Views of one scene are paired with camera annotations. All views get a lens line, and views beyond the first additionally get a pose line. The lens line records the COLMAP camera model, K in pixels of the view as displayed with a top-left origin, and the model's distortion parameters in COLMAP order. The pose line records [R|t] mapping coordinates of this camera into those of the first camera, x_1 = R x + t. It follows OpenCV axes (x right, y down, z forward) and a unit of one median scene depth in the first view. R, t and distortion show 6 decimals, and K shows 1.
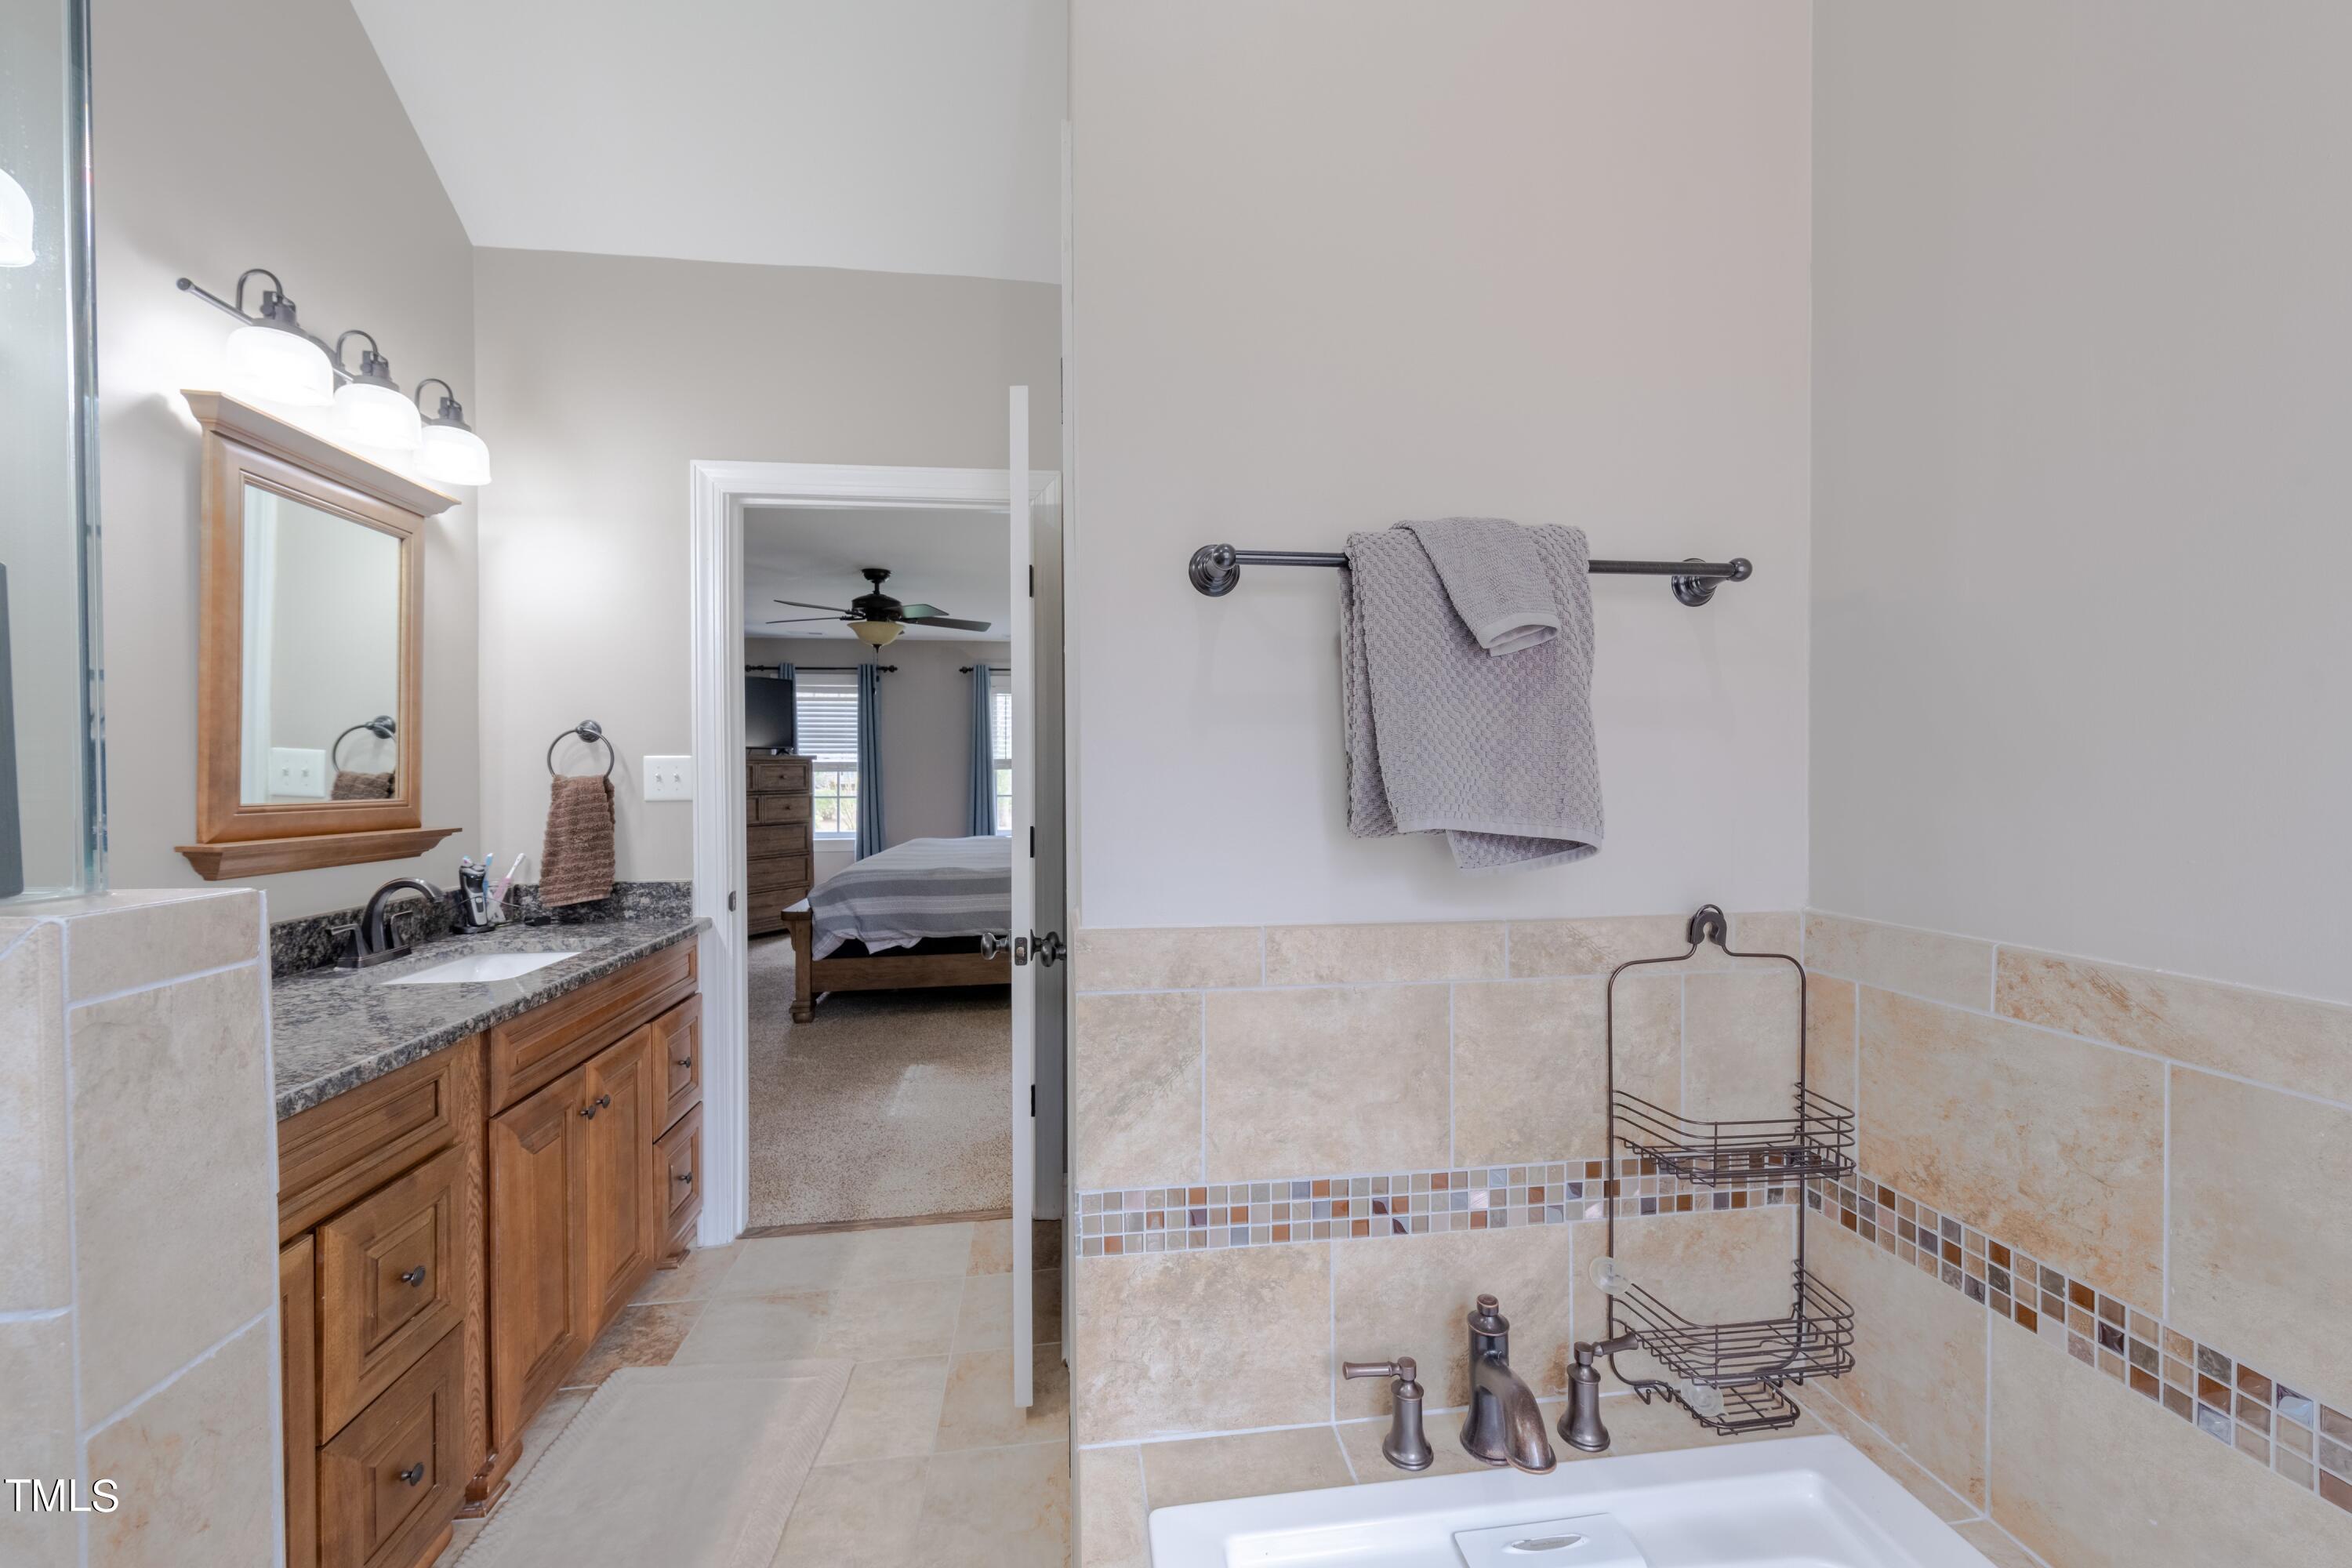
lens RADIAL K [[927.6, 0, 1176.1], [0, 927.6, 781.9], [0, 0, 1]] dist [0.000990, -0.000728]
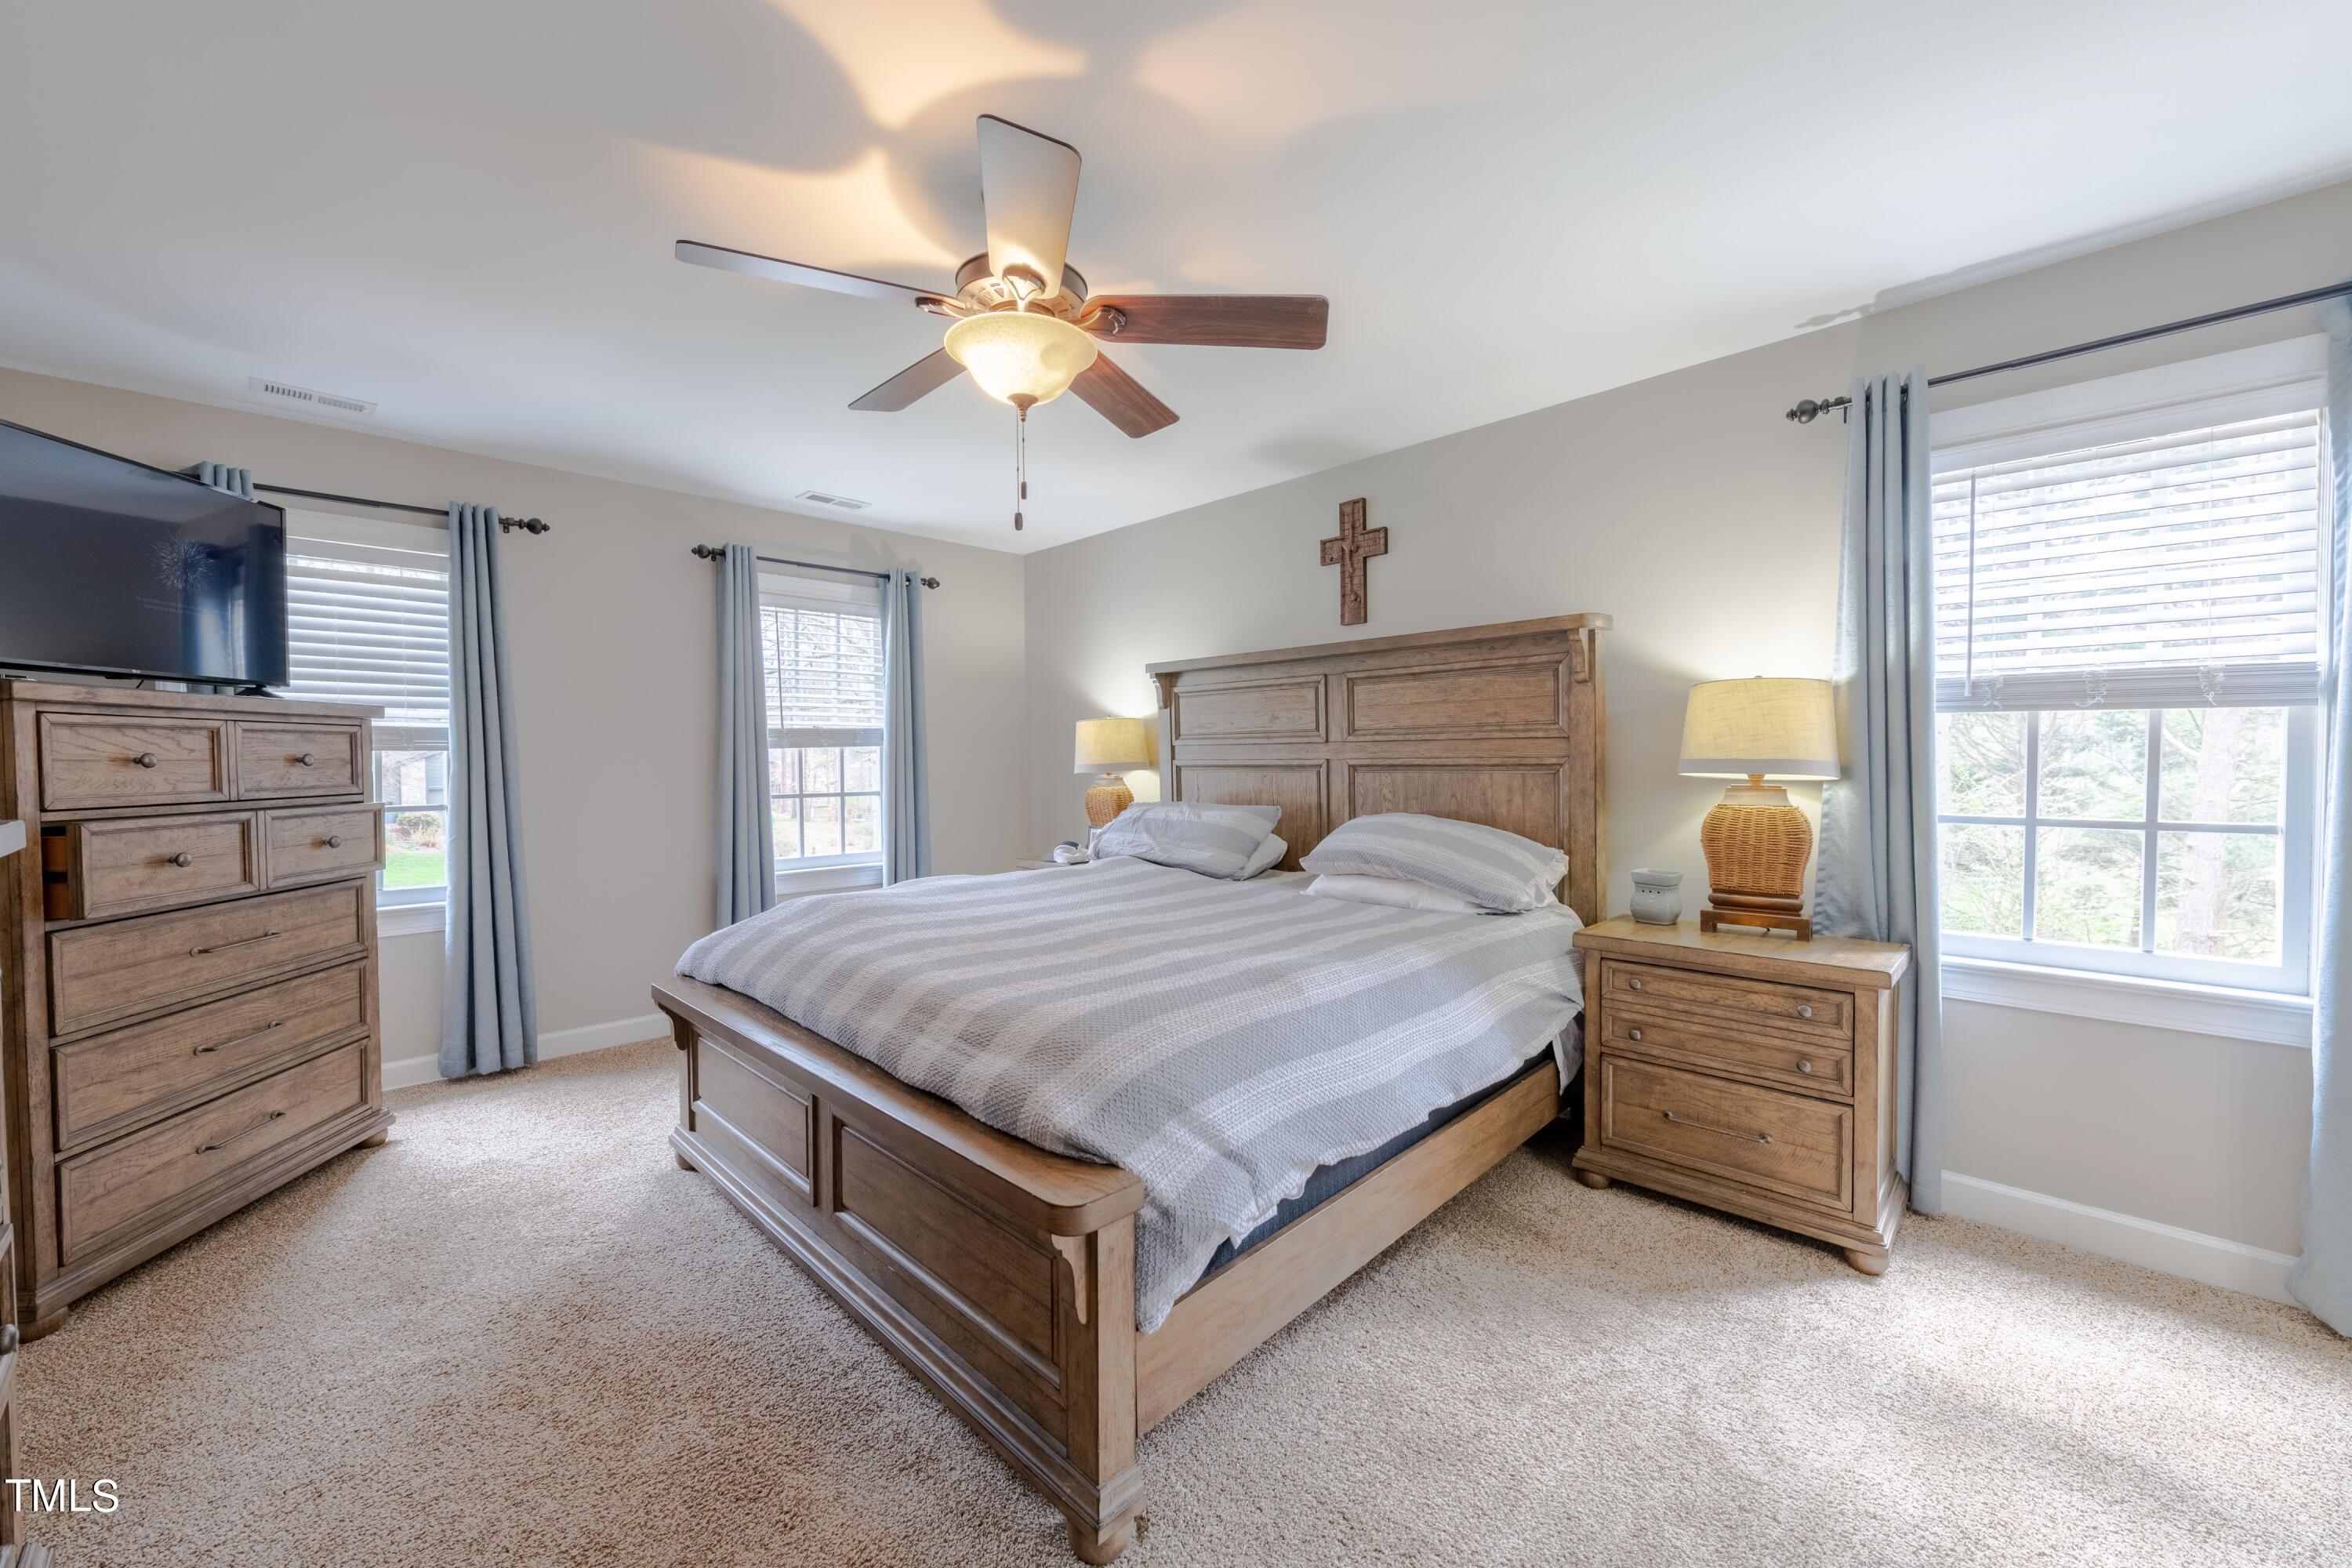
lens RADIAL K [[927.6, 0, 1176.1], [0, 927.6, 781.9], [0, 0, 1]] dist [0.000990, -0.000728]
pose [[0.780534, -0.014260, 0.624951, -0.368874], [0.004215, 0.999837, 0.017550, -0.002716], [-0.625099, -0.011064, 0.780467, 0.467027]]
